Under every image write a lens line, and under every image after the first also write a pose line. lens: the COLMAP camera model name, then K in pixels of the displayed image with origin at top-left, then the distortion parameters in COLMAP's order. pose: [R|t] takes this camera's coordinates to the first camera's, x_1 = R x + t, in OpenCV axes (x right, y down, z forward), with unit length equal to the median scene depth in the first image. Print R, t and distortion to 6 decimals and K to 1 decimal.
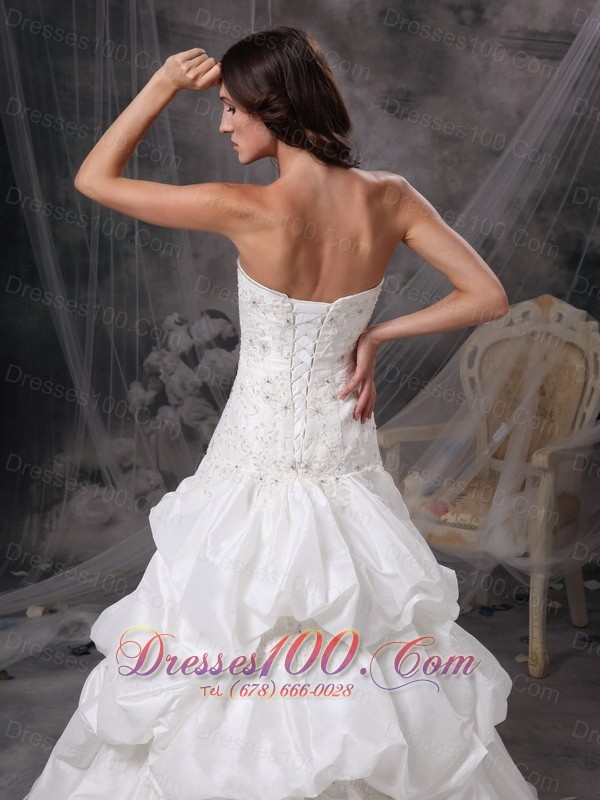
lens RADIAL K [[1285.5, 0, 299.5], [0, 1285.5, 439.5], [0, 0, 1]] dist [0.044131, -0.061772]
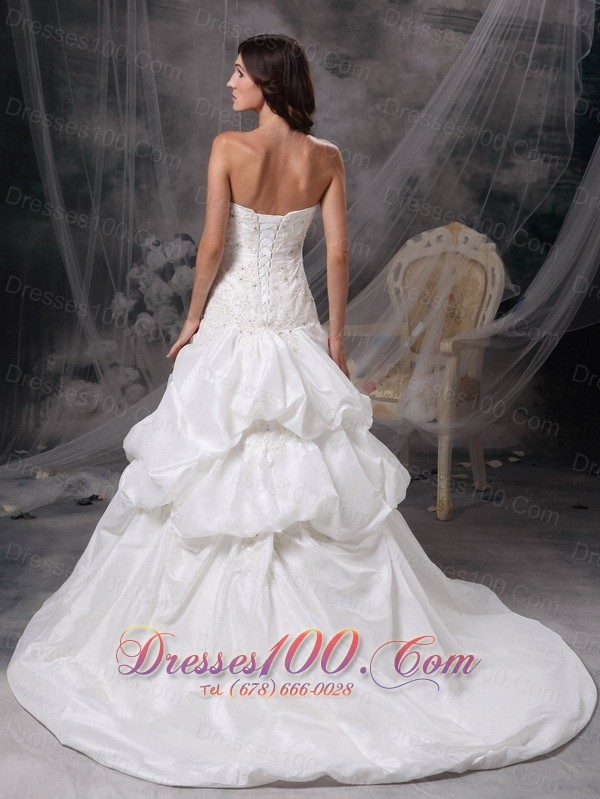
lens RADIAL K [[1598.3, 0, 300.0], [0, 1598.3, 399.5], [0, 0, 1]] dist [-0.034938, 0.046781]
pose [[0.998900, 0.007755, 0.046236, -0.029766], [-0.006628, 0.999678, -0.024478, 0.098099], [-0.046411, 0.024145, 0.998631, -0.533264]]
